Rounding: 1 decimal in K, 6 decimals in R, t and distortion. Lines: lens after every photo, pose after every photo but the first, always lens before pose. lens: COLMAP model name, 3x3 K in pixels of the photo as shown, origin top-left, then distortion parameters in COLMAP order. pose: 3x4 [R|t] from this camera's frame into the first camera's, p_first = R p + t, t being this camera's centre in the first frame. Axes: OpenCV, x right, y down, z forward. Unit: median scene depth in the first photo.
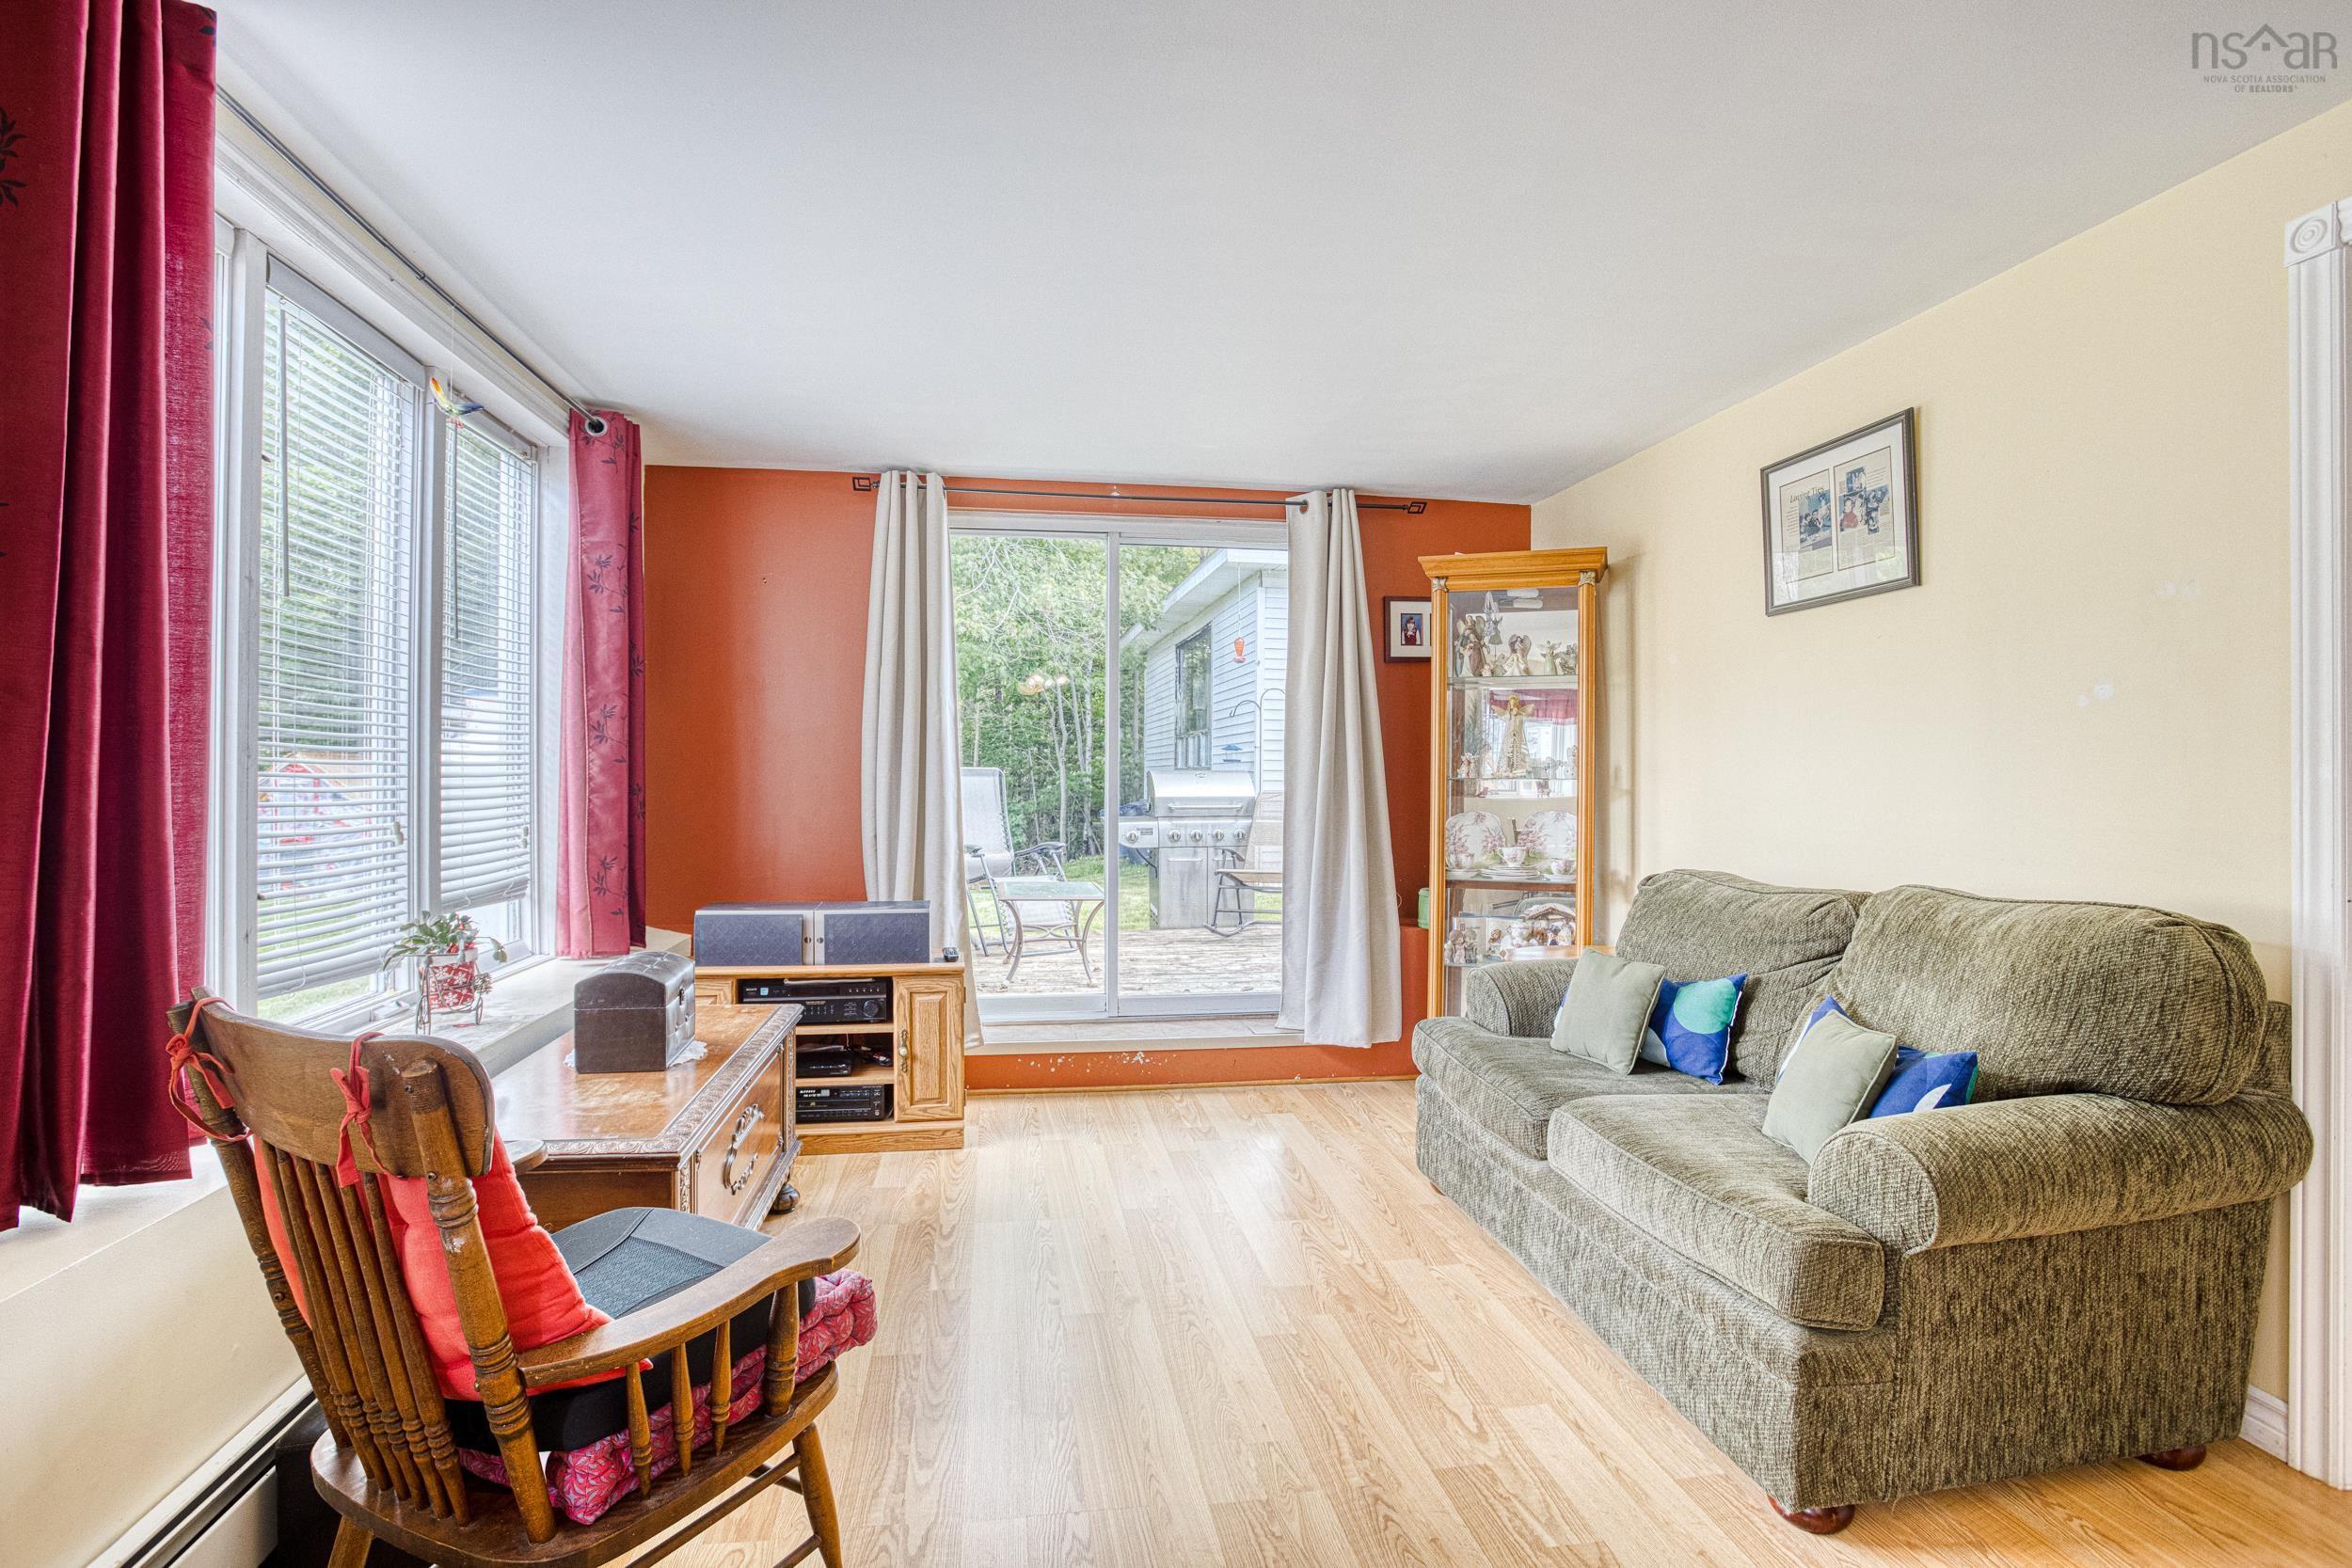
lens RADIAL K [[1168.5, 0, 1178.5], [0, 1168.5, 771.5], [0, 0, 1]] dist [-0.073231, 0.043484]
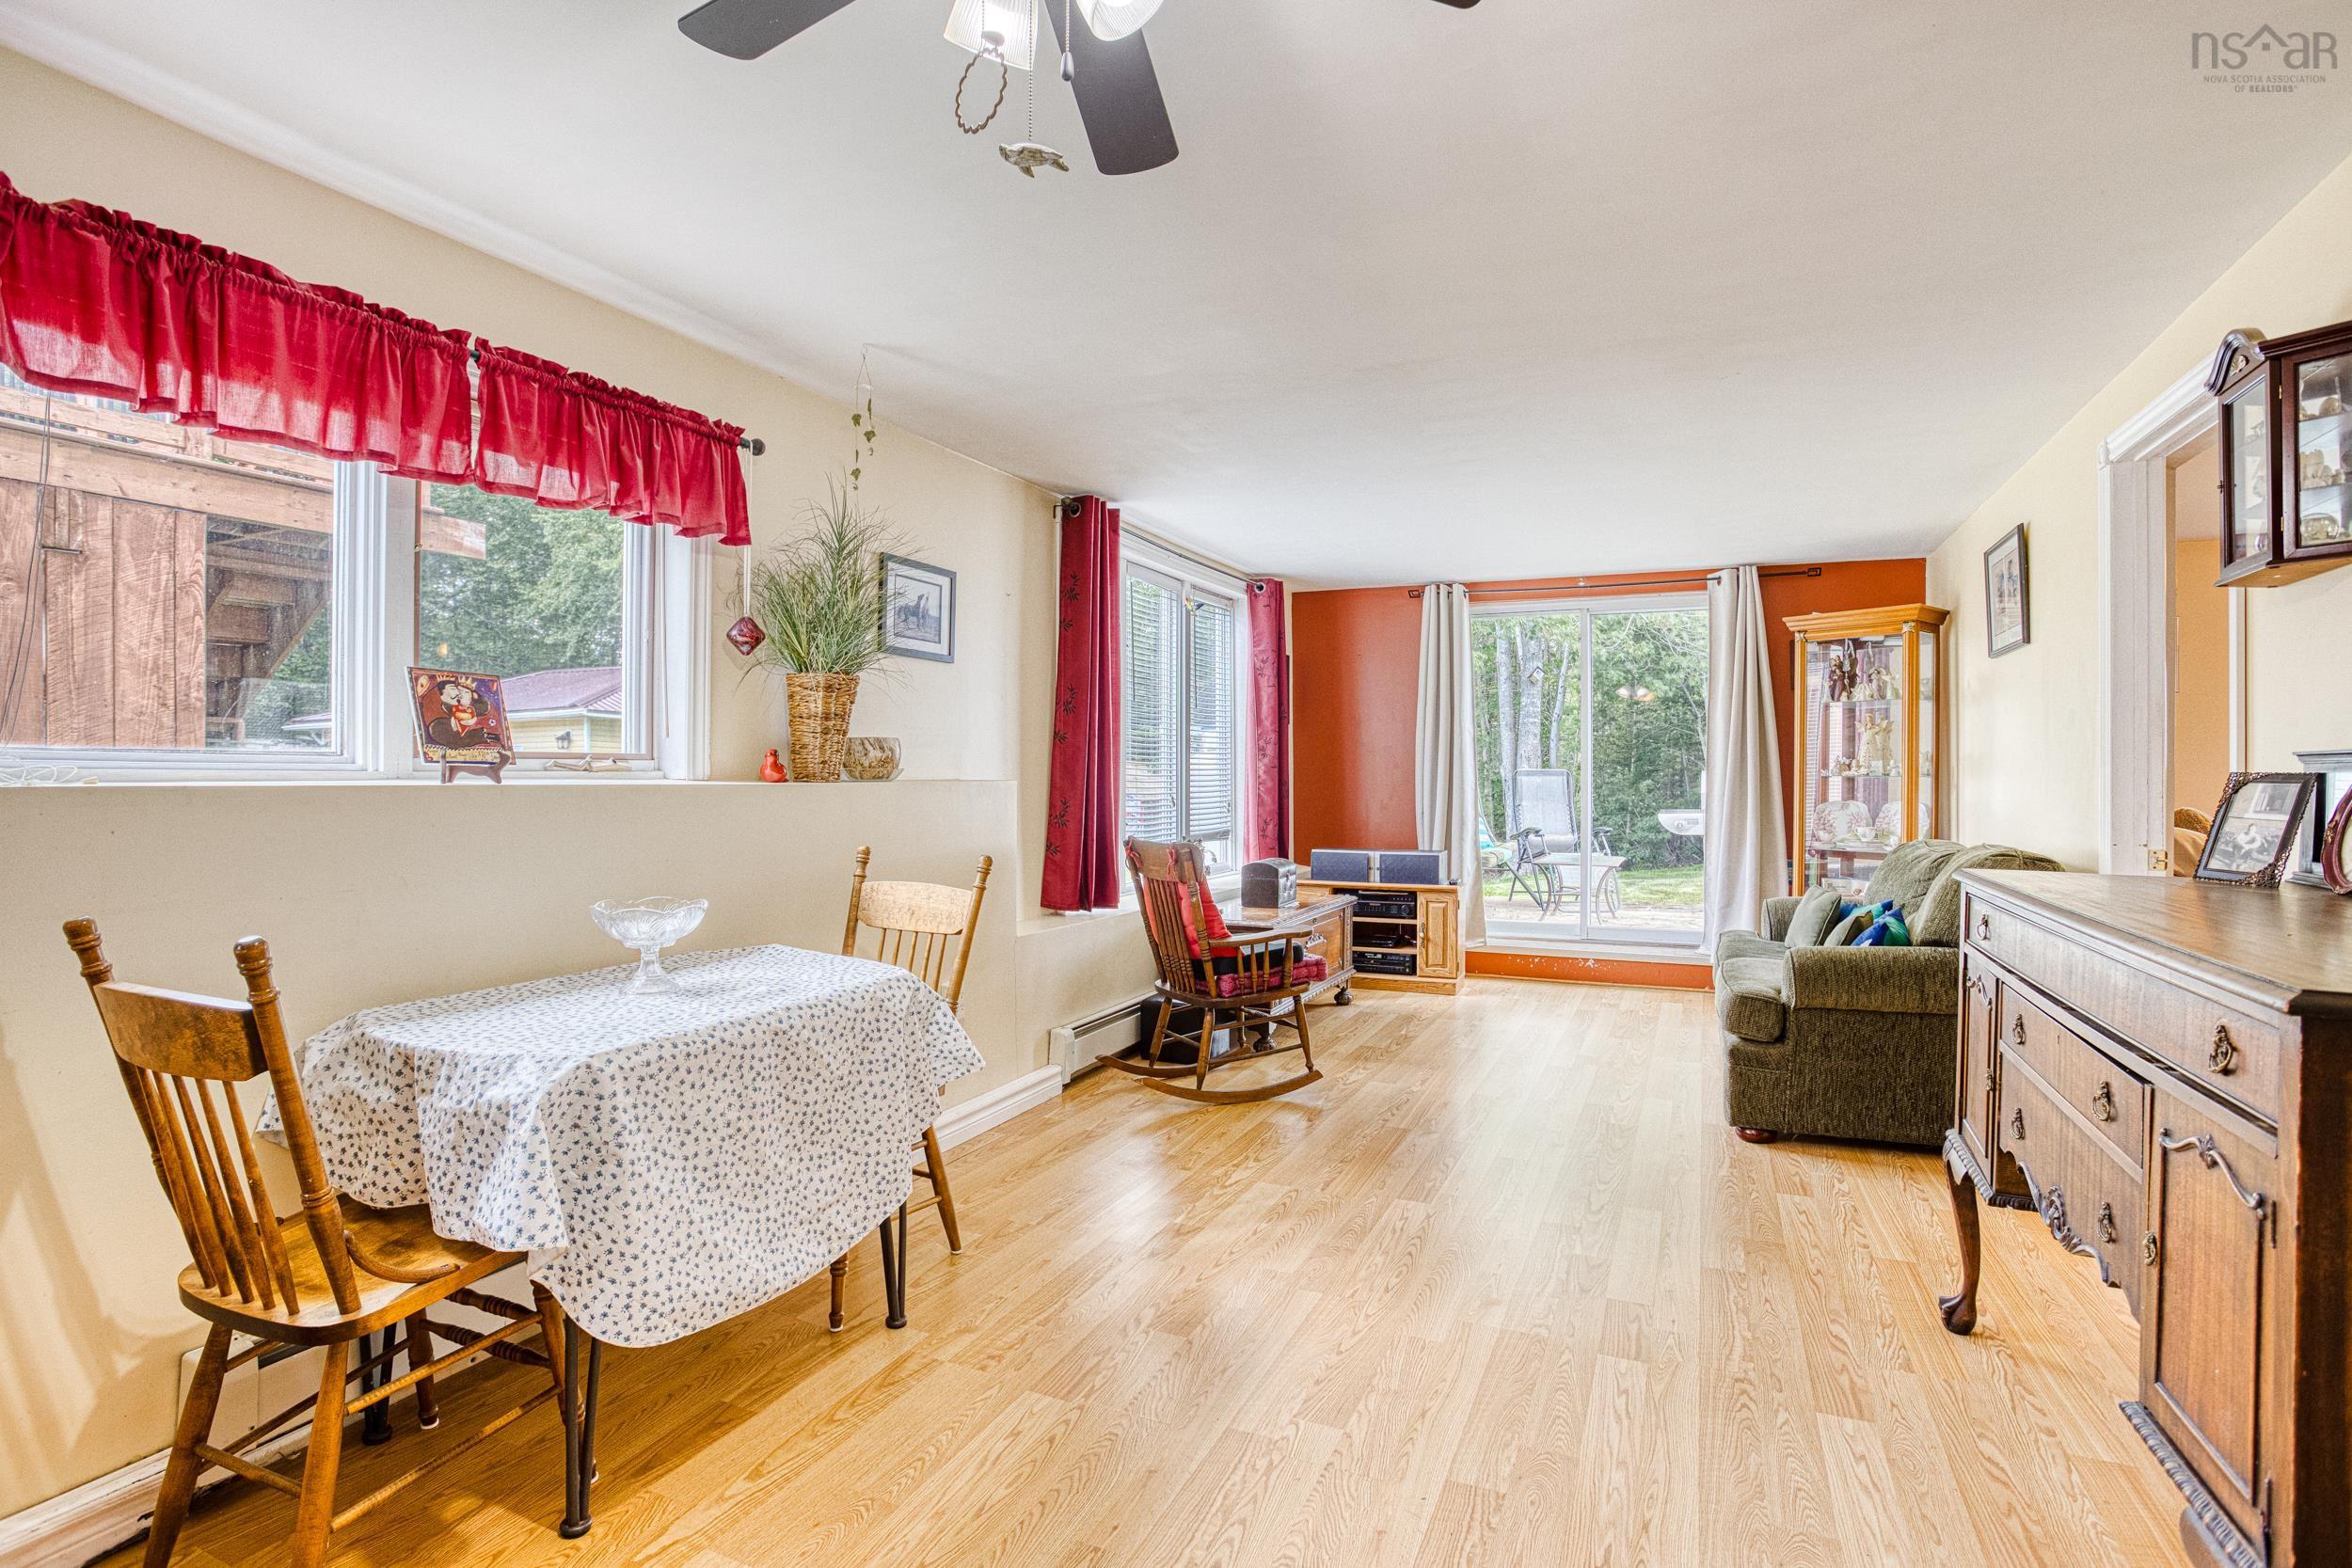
lens RADIAL K [[1168.5, 0, 1178.5], [0, 1168.5, 771.5], [0, 0, 1]] dist [-0.073231, 0.043484]
pose [[0.834859, -0.003354, -0.550453, 0.408519], [0.003116, 0.999994, -0.001367, -0.000068], [0.550455, -0.000574, 0.834865, -0.634107]]
